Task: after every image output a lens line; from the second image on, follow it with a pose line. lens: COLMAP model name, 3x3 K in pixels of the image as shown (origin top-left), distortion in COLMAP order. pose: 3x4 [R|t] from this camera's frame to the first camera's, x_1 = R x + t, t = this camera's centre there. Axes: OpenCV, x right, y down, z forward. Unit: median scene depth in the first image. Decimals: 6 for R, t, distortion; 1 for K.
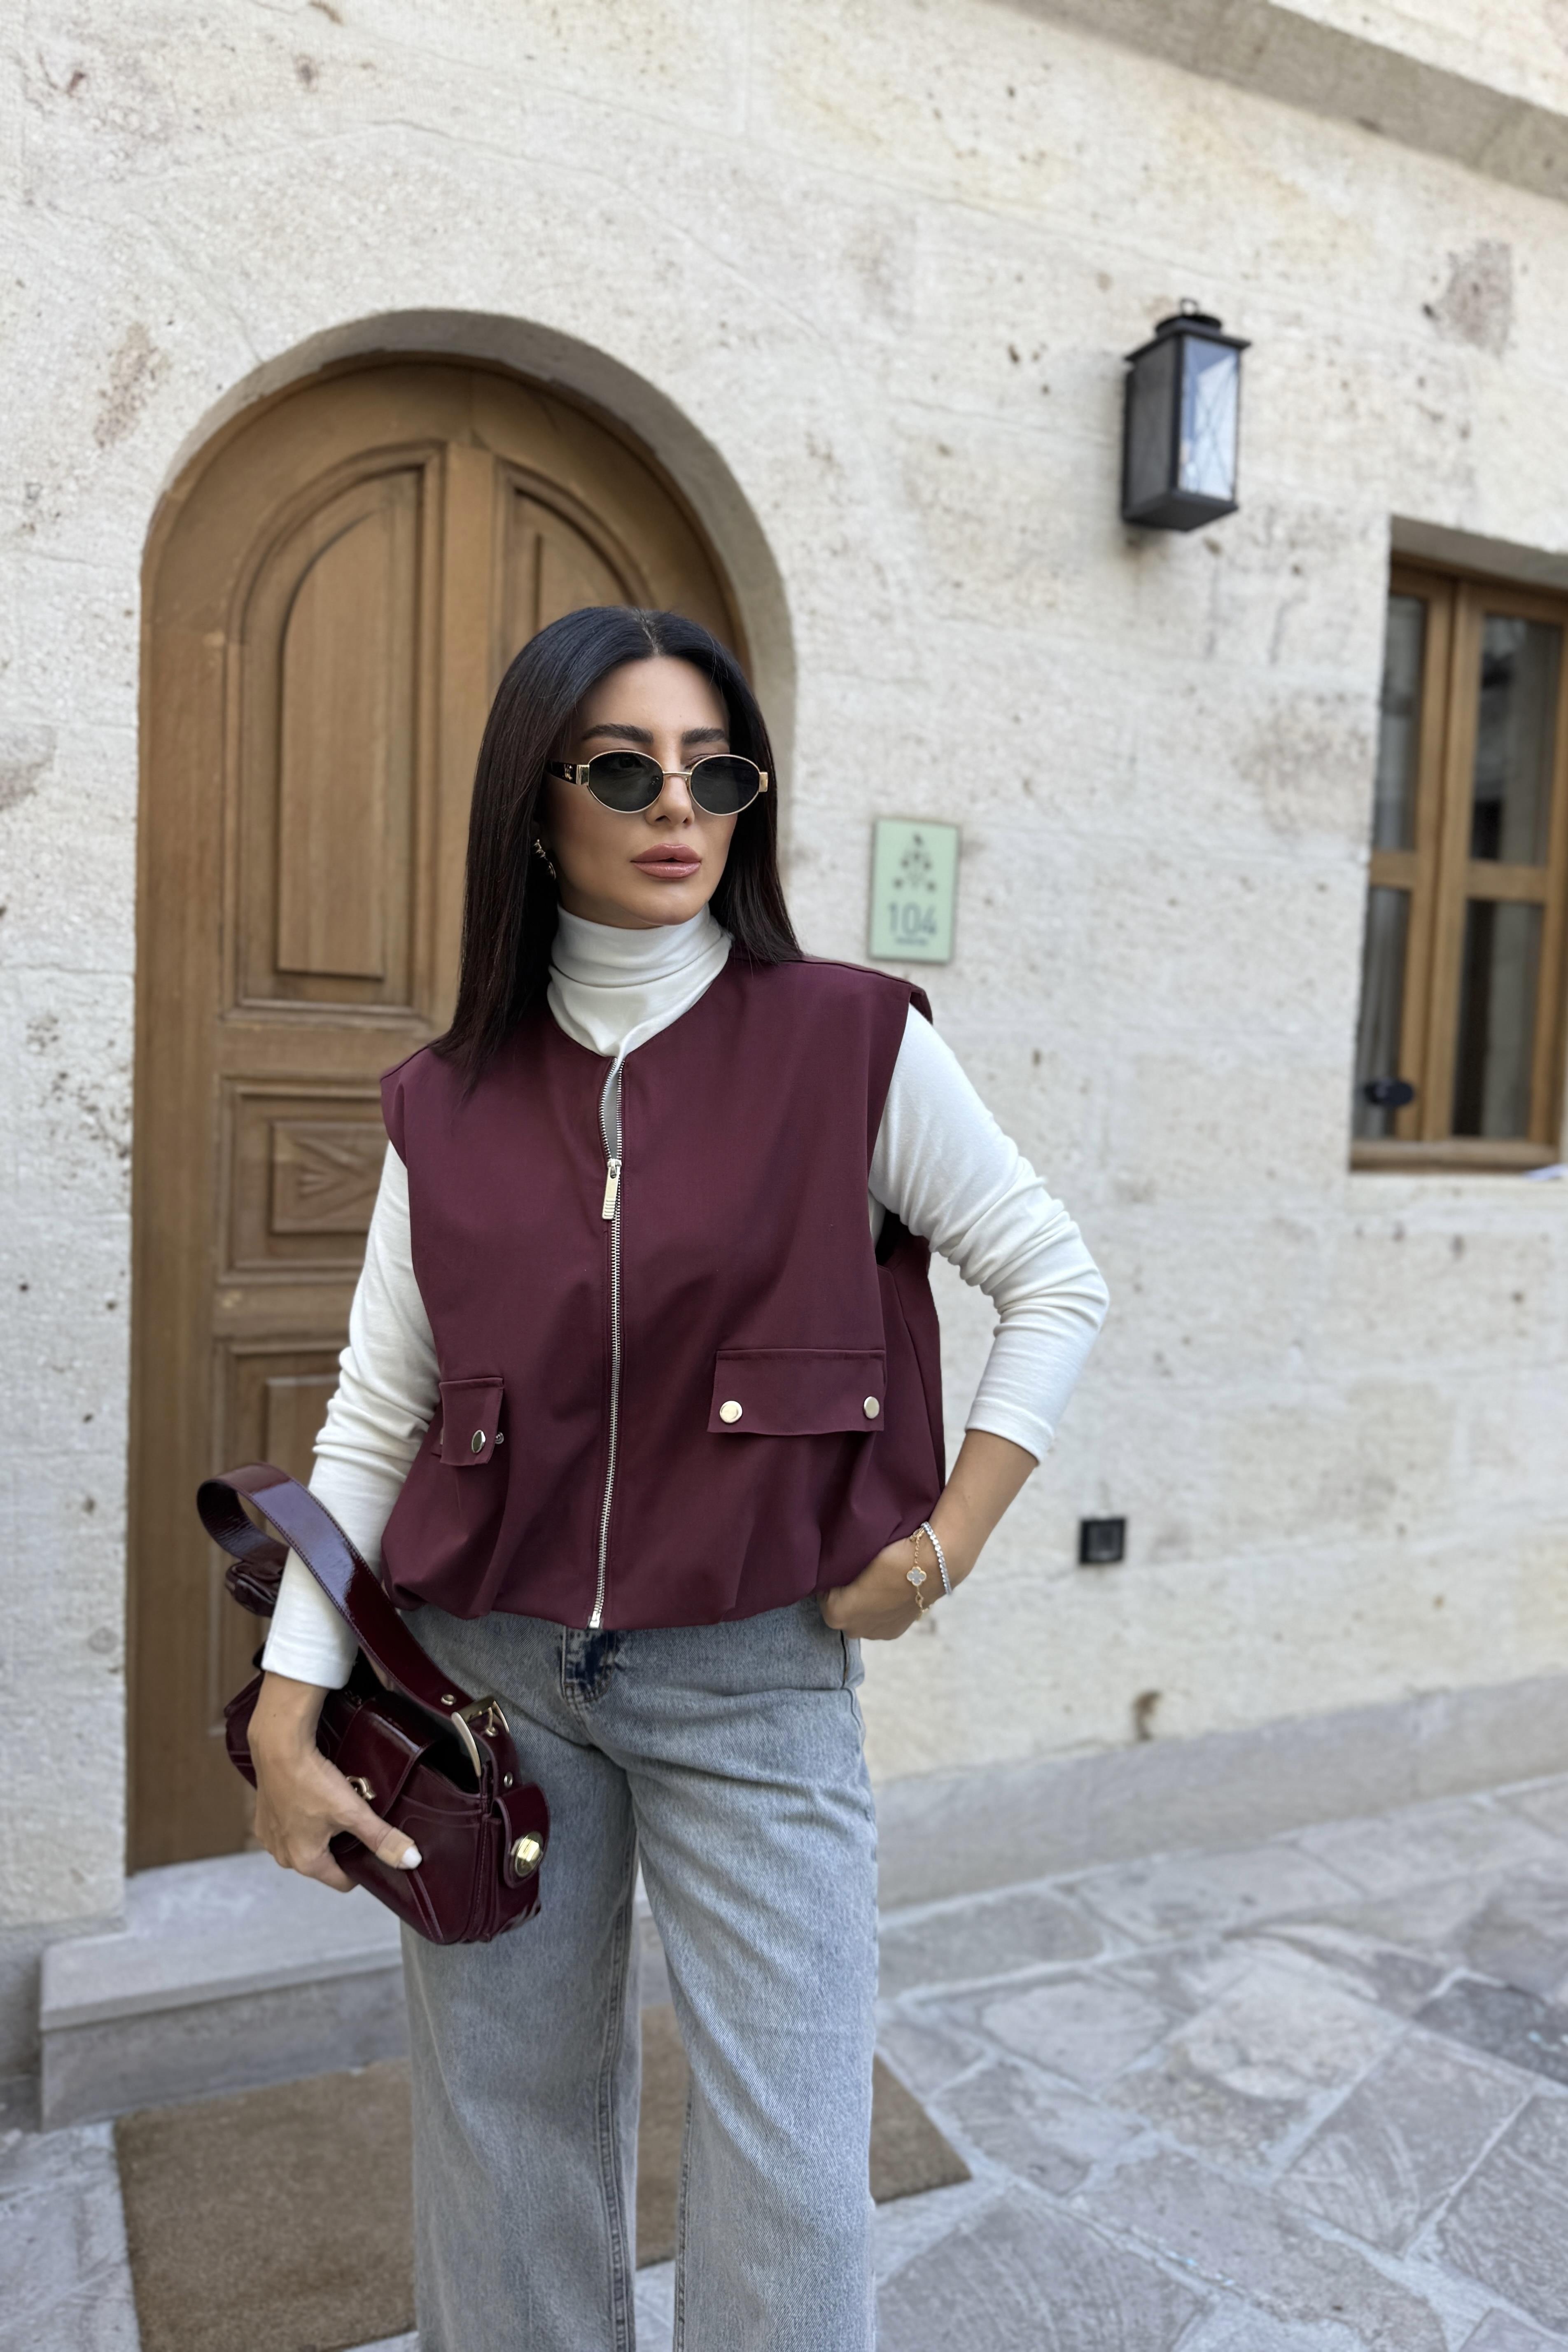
lens RADIAL K [[1689.4, 0, 787.6], [0, 1689.4, 1208.6], [0, 0, 1]] dist [-0.001413, 0.002272]
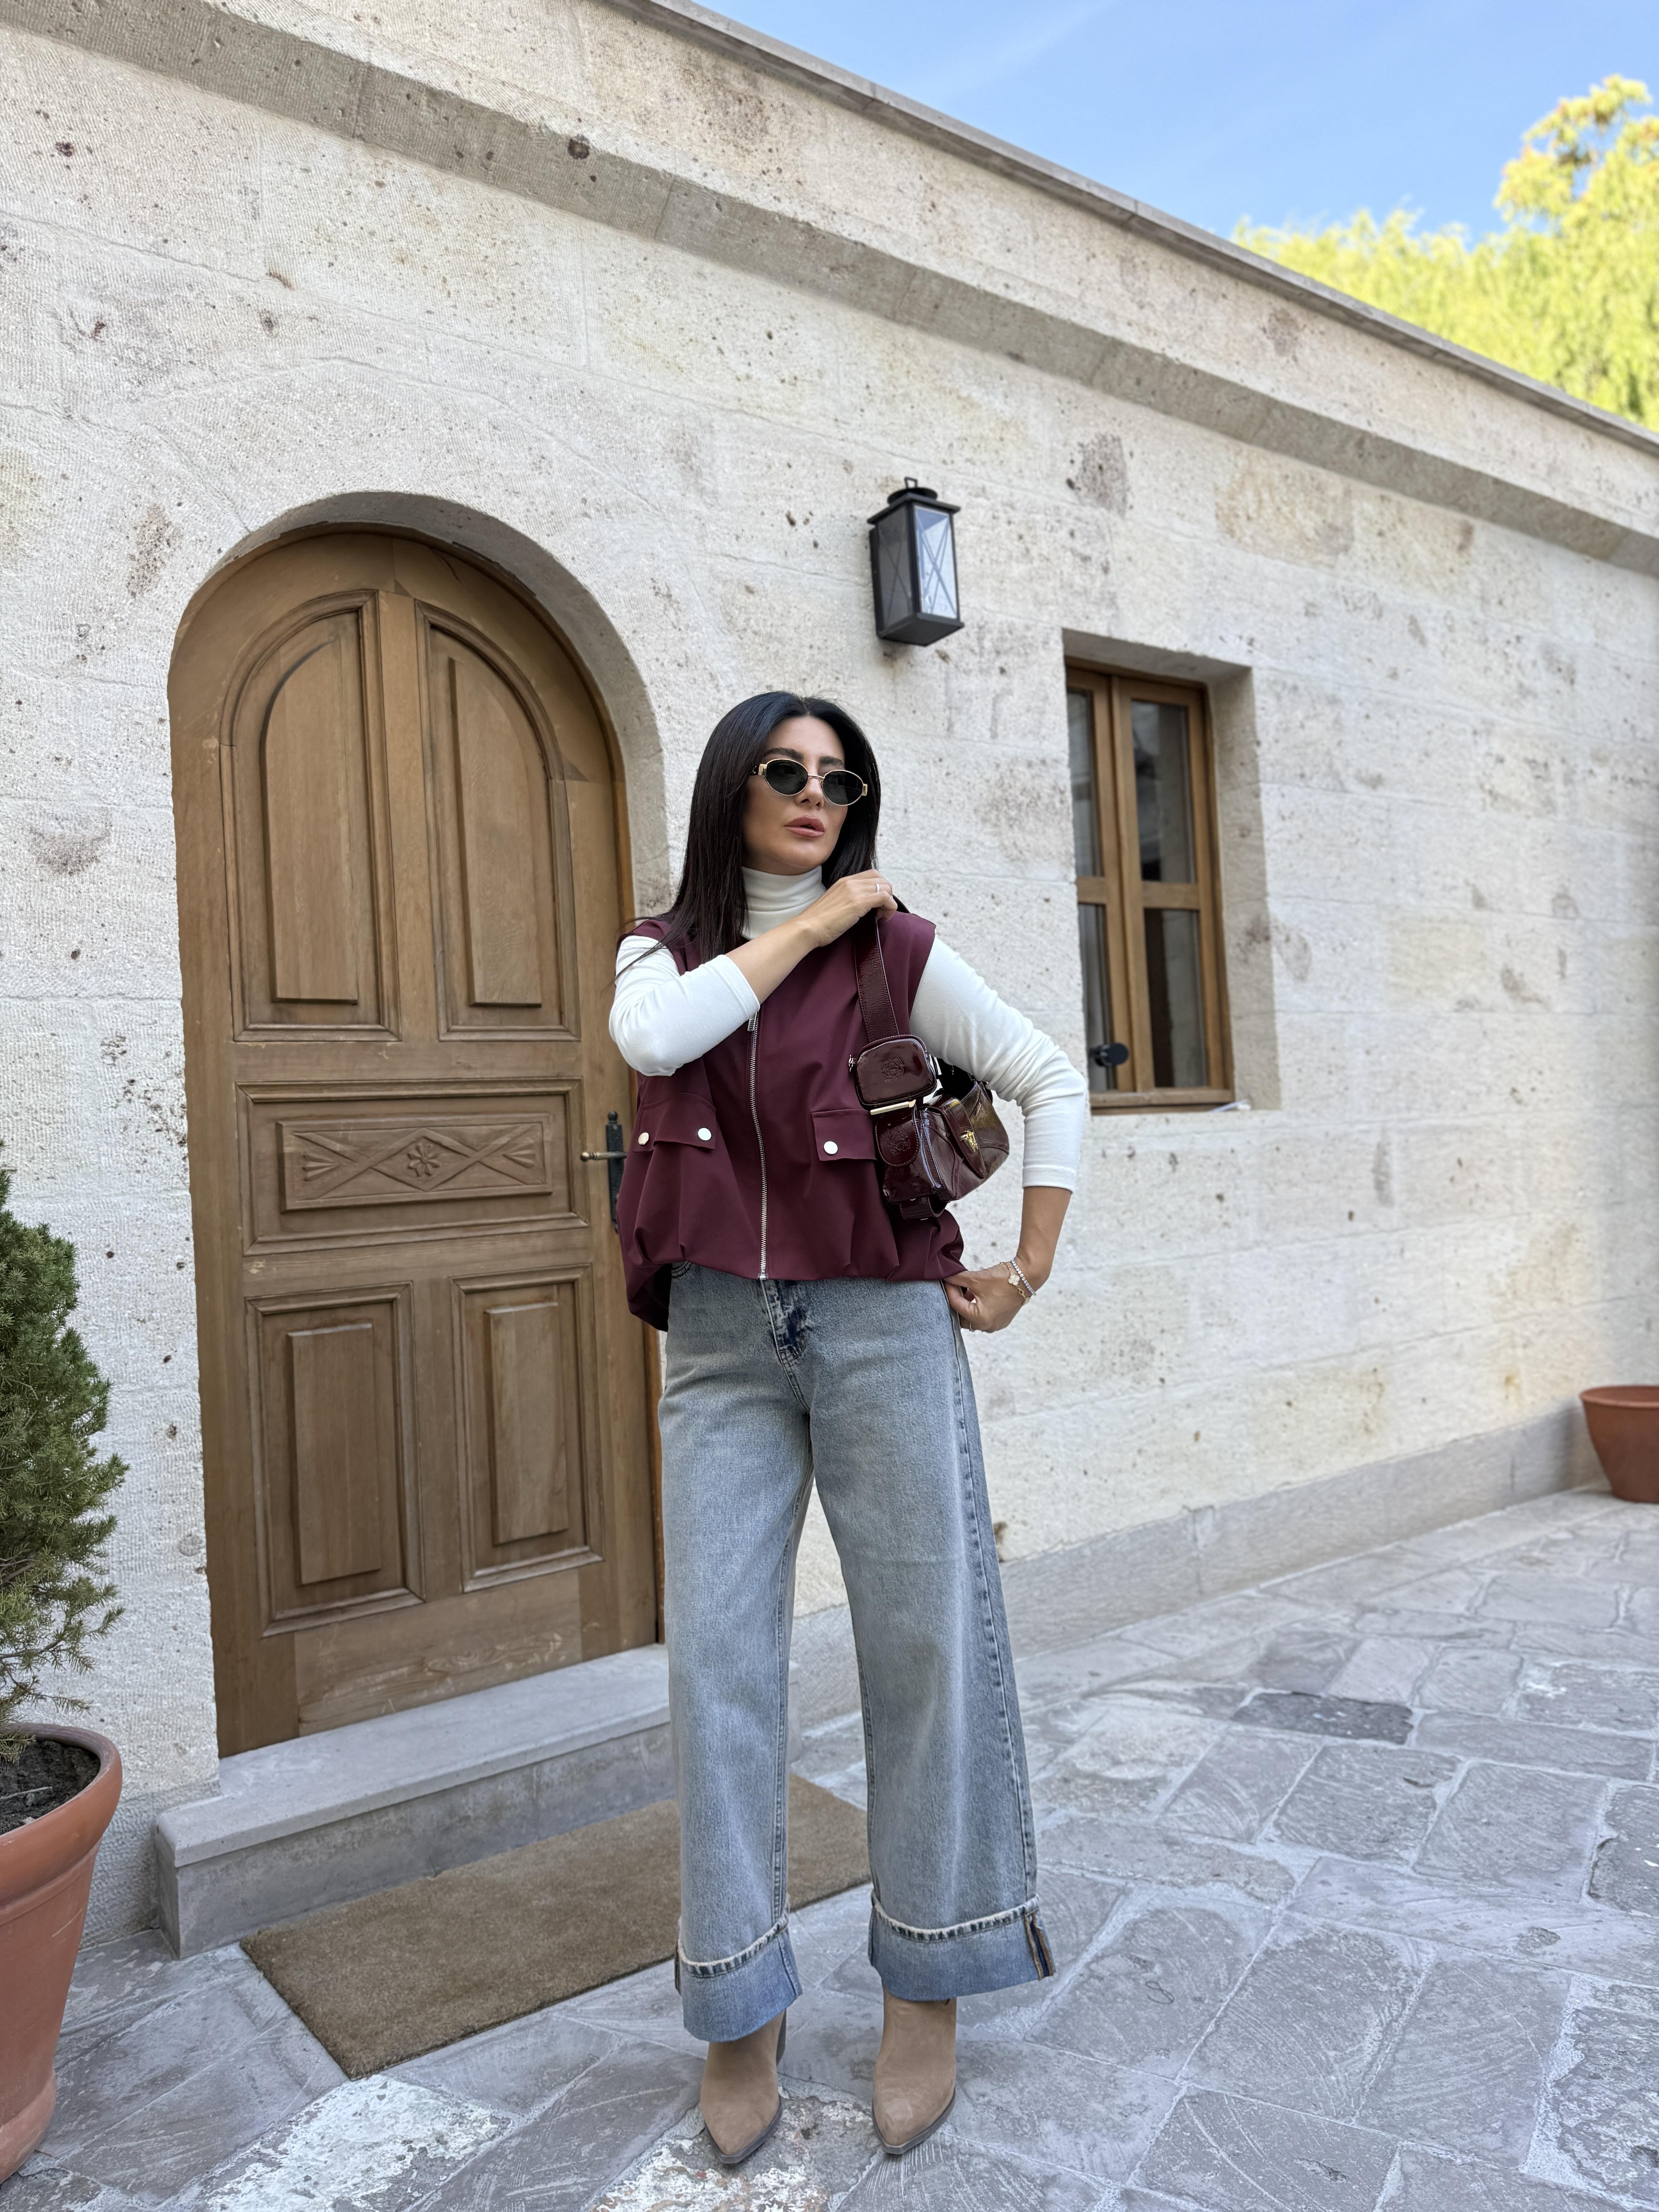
lens RADIAL K [[1566.9, 0, 835.2], [0, 1566.9, 1135.0], [0, 0, 1]] dist [0.071022, -0.099823]
pose [[0.976347, -0.092811, 0.195275, -0.133430], [0.111889, 0.989724, -0.089032, 0.106552], [-0.185005, 0.108776, 0.976699, -0.204550]]
